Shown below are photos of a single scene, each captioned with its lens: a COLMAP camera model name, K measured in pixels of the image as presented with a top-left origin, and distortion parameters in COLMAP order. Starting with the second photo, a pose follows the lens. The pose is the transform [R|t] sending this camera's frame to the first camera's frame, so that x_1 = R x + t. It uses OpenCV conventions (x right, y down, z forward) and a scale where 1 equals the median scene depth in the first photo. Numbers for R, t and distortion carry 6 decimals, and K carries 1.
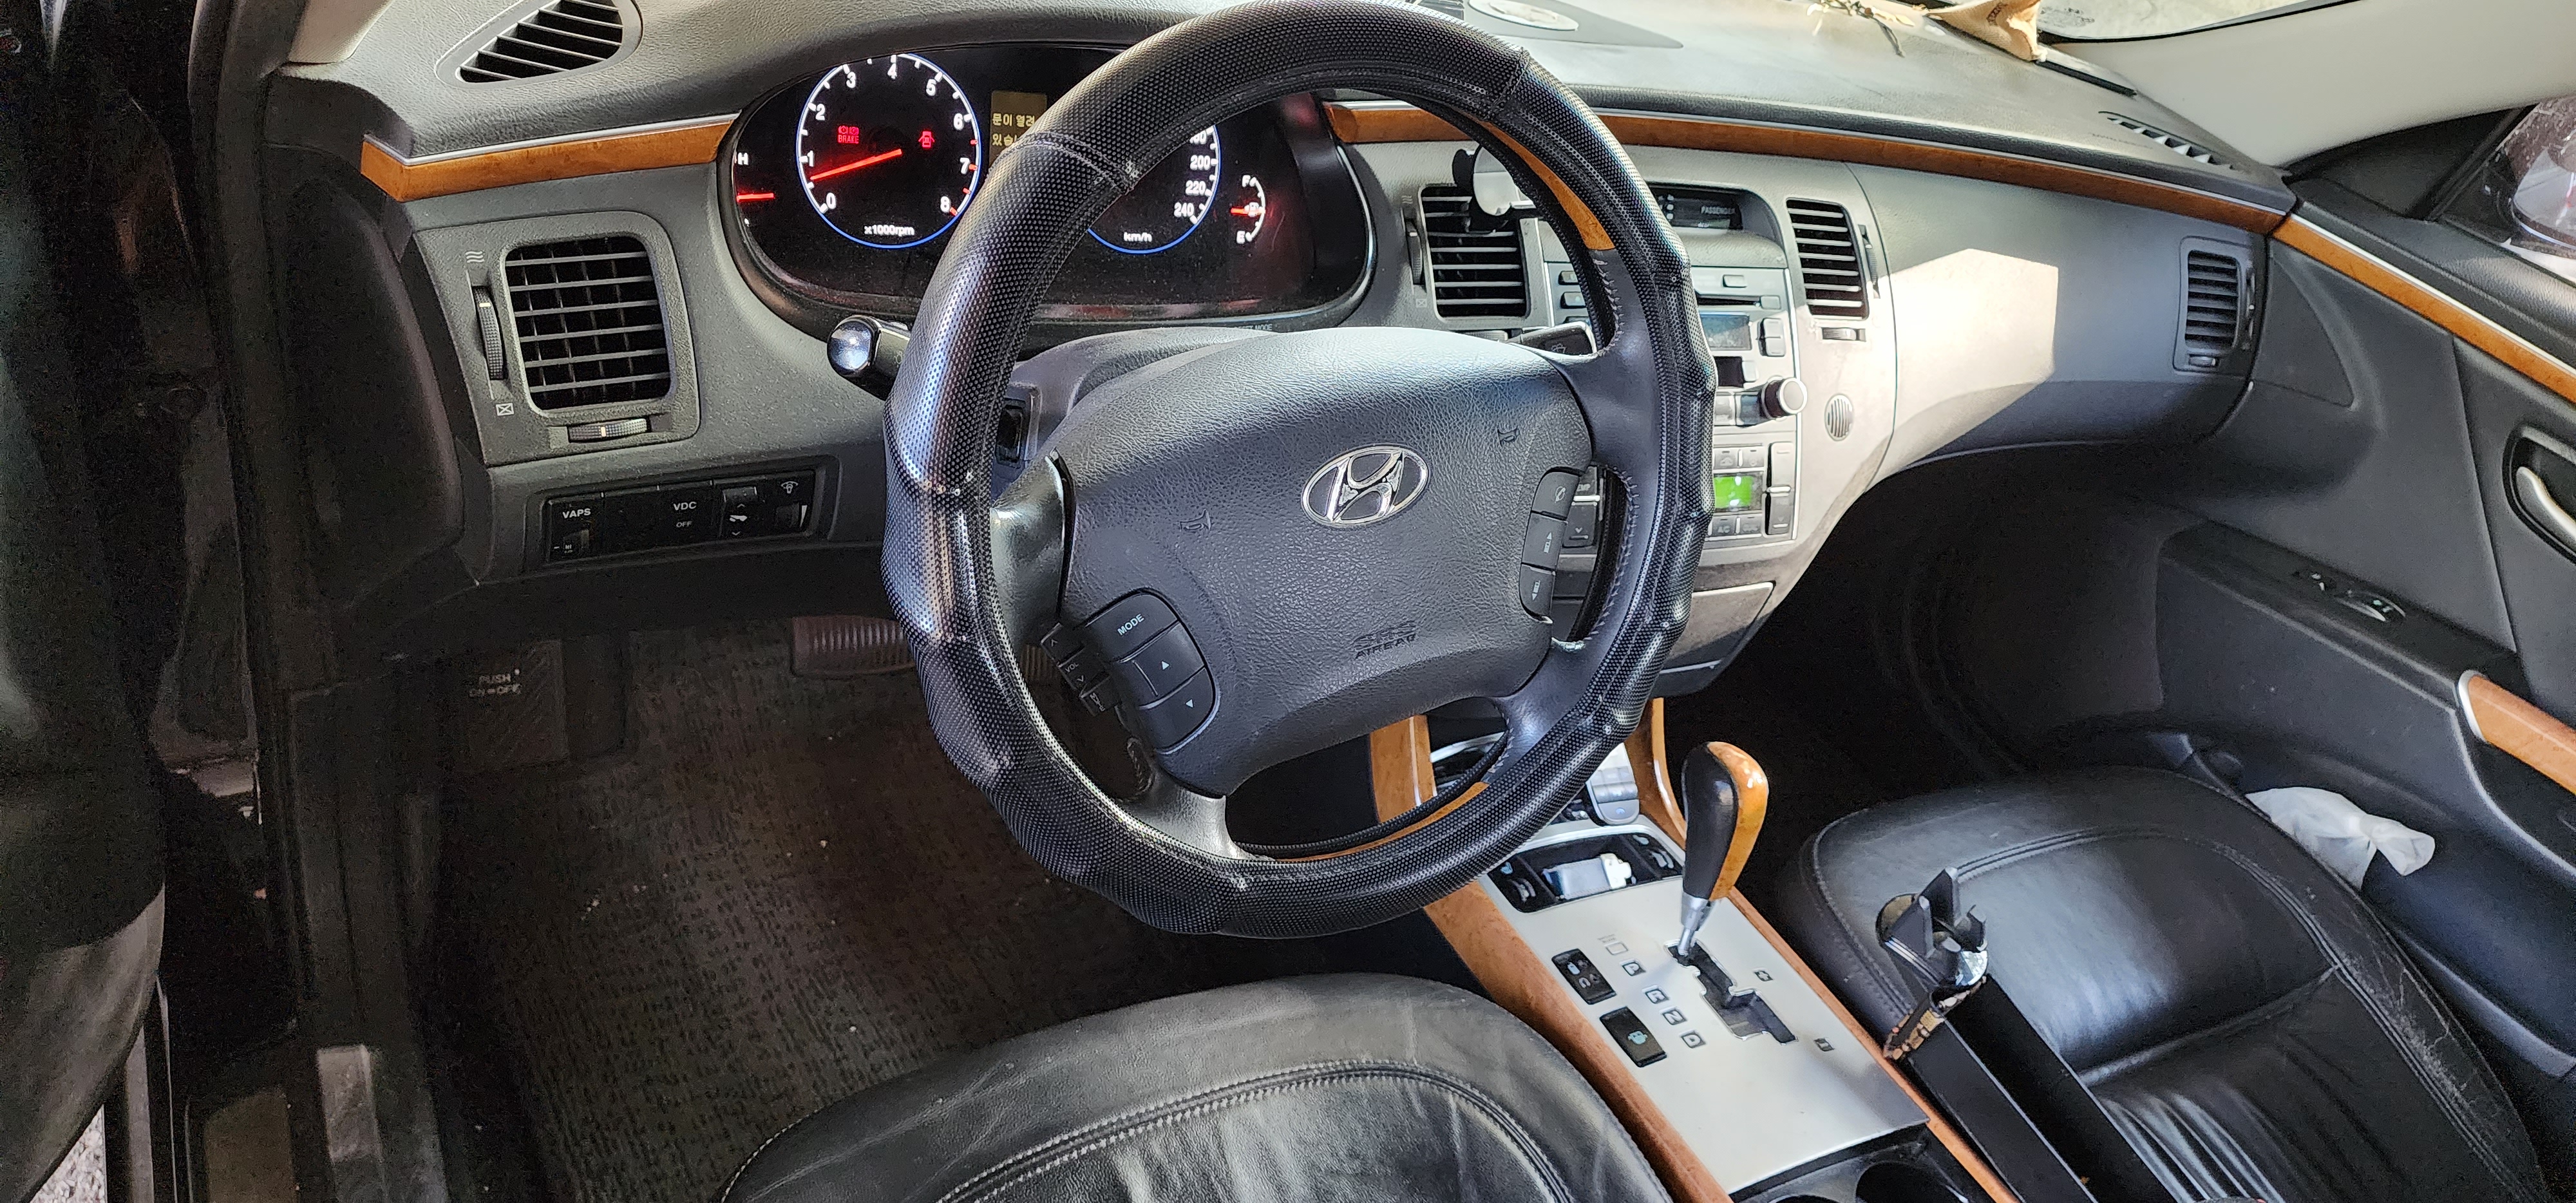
lens RADIAL K [[1703.2, 0, 1289.0], [0, 1703.2, 603.2], [0, 0, 1]] dist [0.027079, -0.008005]
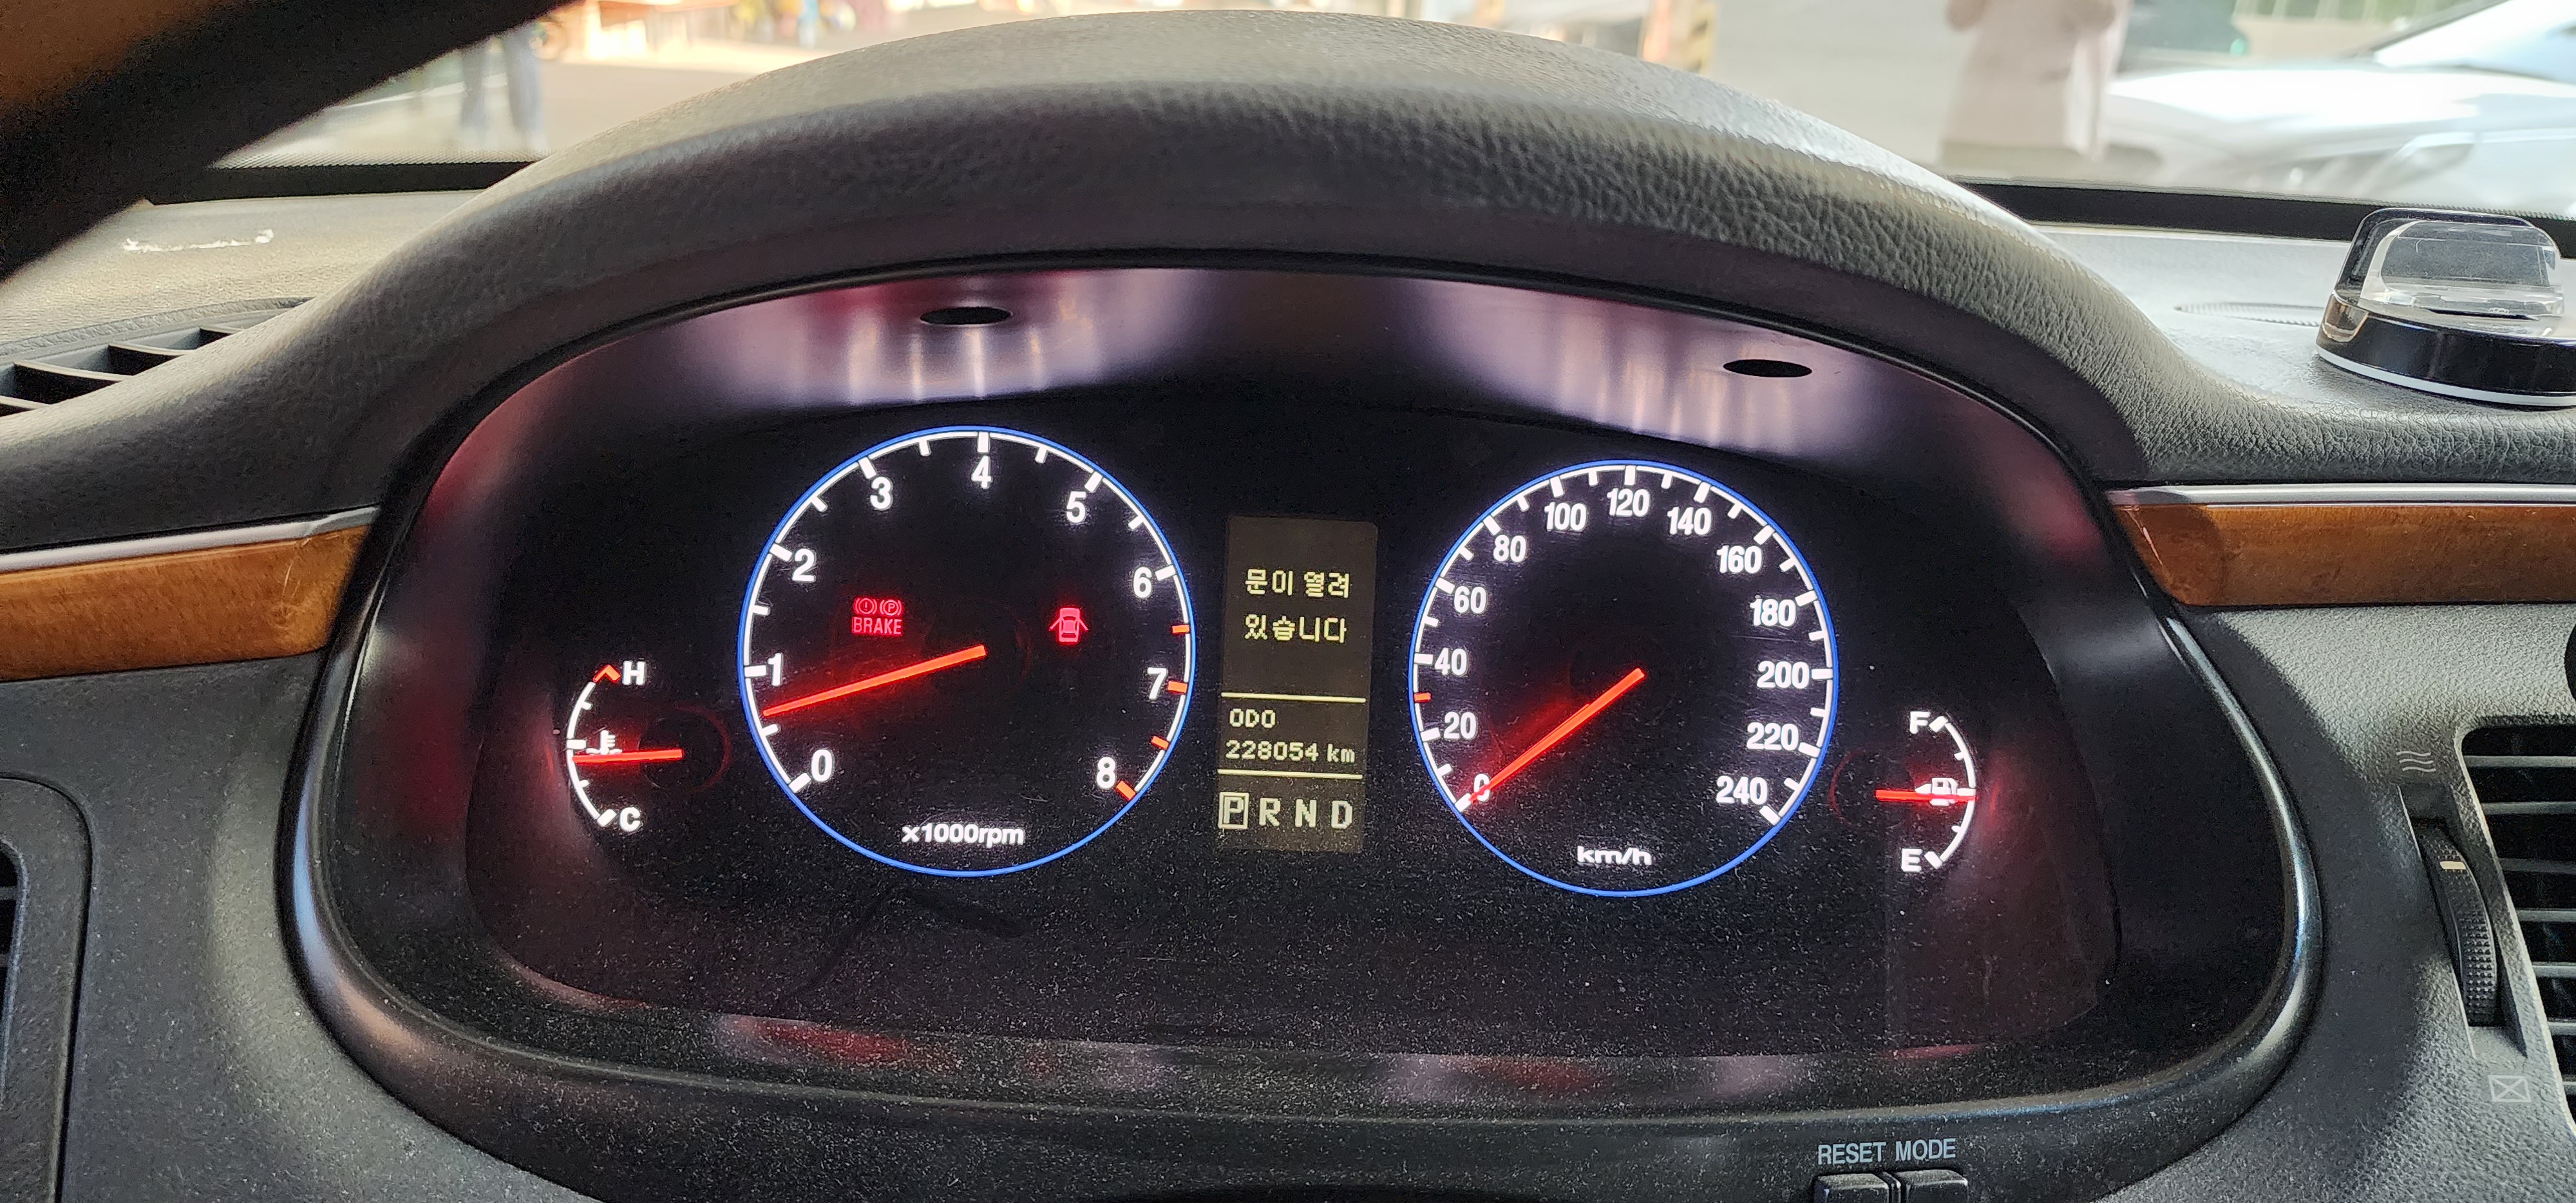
lens RADIAL K [[1703.2, 0, 1284.7], [0, 1703.2, 594.2], [0, 0, 1]] dist [0.027079, -0.008005]
pose [[0.887297, -0.052306, -0.458222, 0.030997], [-0.109414, 0.941310, -0.319319, -0.145368], [0.448032, 0.333467, 0.829498, 0.653508]]
